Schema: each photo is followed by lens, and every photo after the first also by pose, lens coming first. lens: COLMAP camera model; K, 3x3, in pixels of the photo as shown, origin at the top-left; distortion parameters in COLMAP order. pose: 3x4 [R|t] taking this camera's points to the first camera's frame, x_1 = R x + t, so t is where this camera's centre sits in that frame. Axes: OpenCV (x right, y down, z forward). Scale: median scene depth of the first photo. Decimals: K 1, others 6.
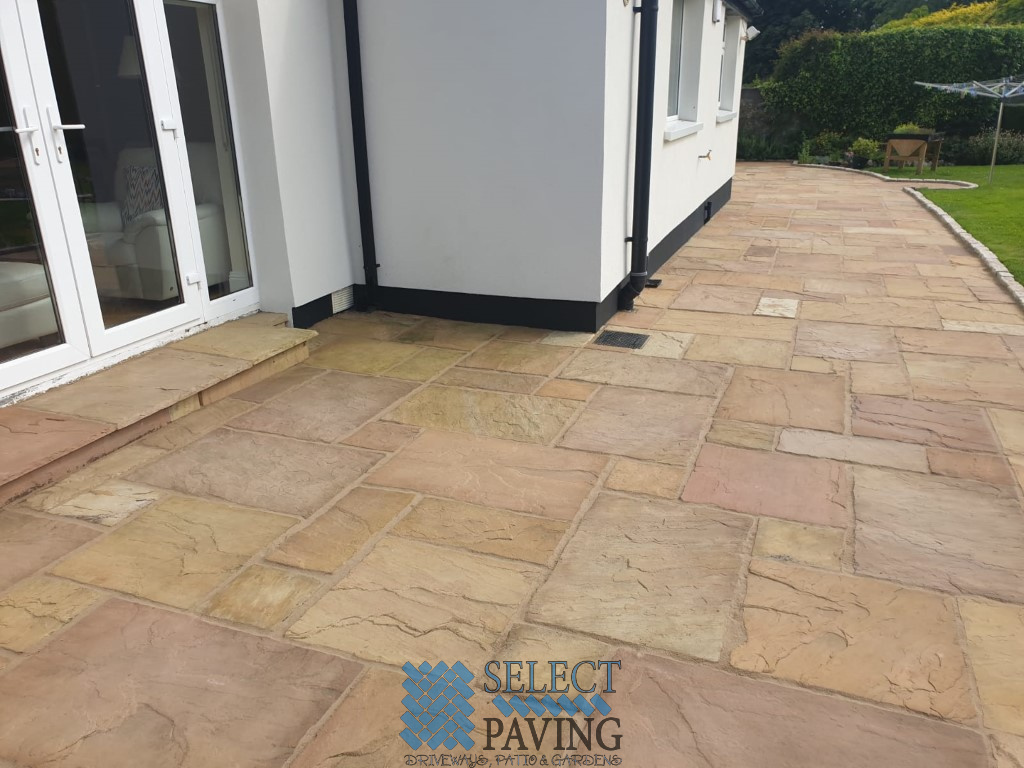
lens RADIAL K [[796.5, 0, 517.5], [0, 796.5, 387.0], [0, 0, 1]] dist [0.020975, -0.008760]
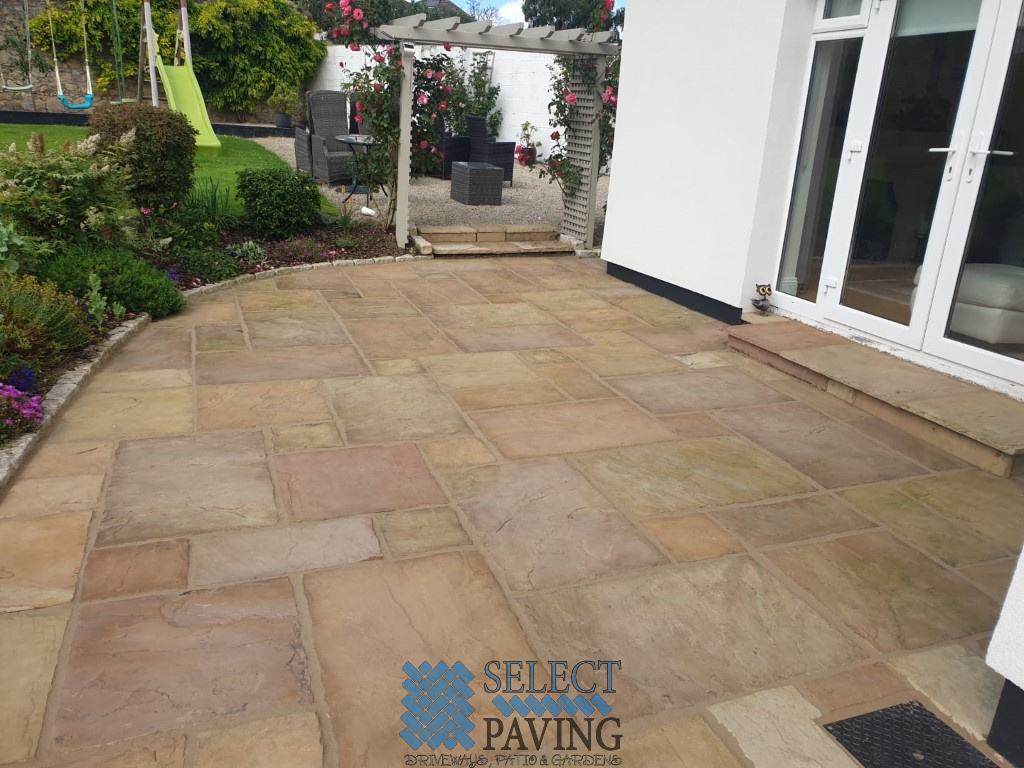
lens RADIAL K [[796.5, 0, 512.9], [0, 796.5, 384.4], [0, 0, 1]] dist [0.020975, -0.008760]
pose [[-0.749662, 0.183864, -0.635768, 0.691269], [-0.267884, 0.794123, 0.545534, -0.506002], [0.605182, 0.579278, -0.546070, 1.417915]]
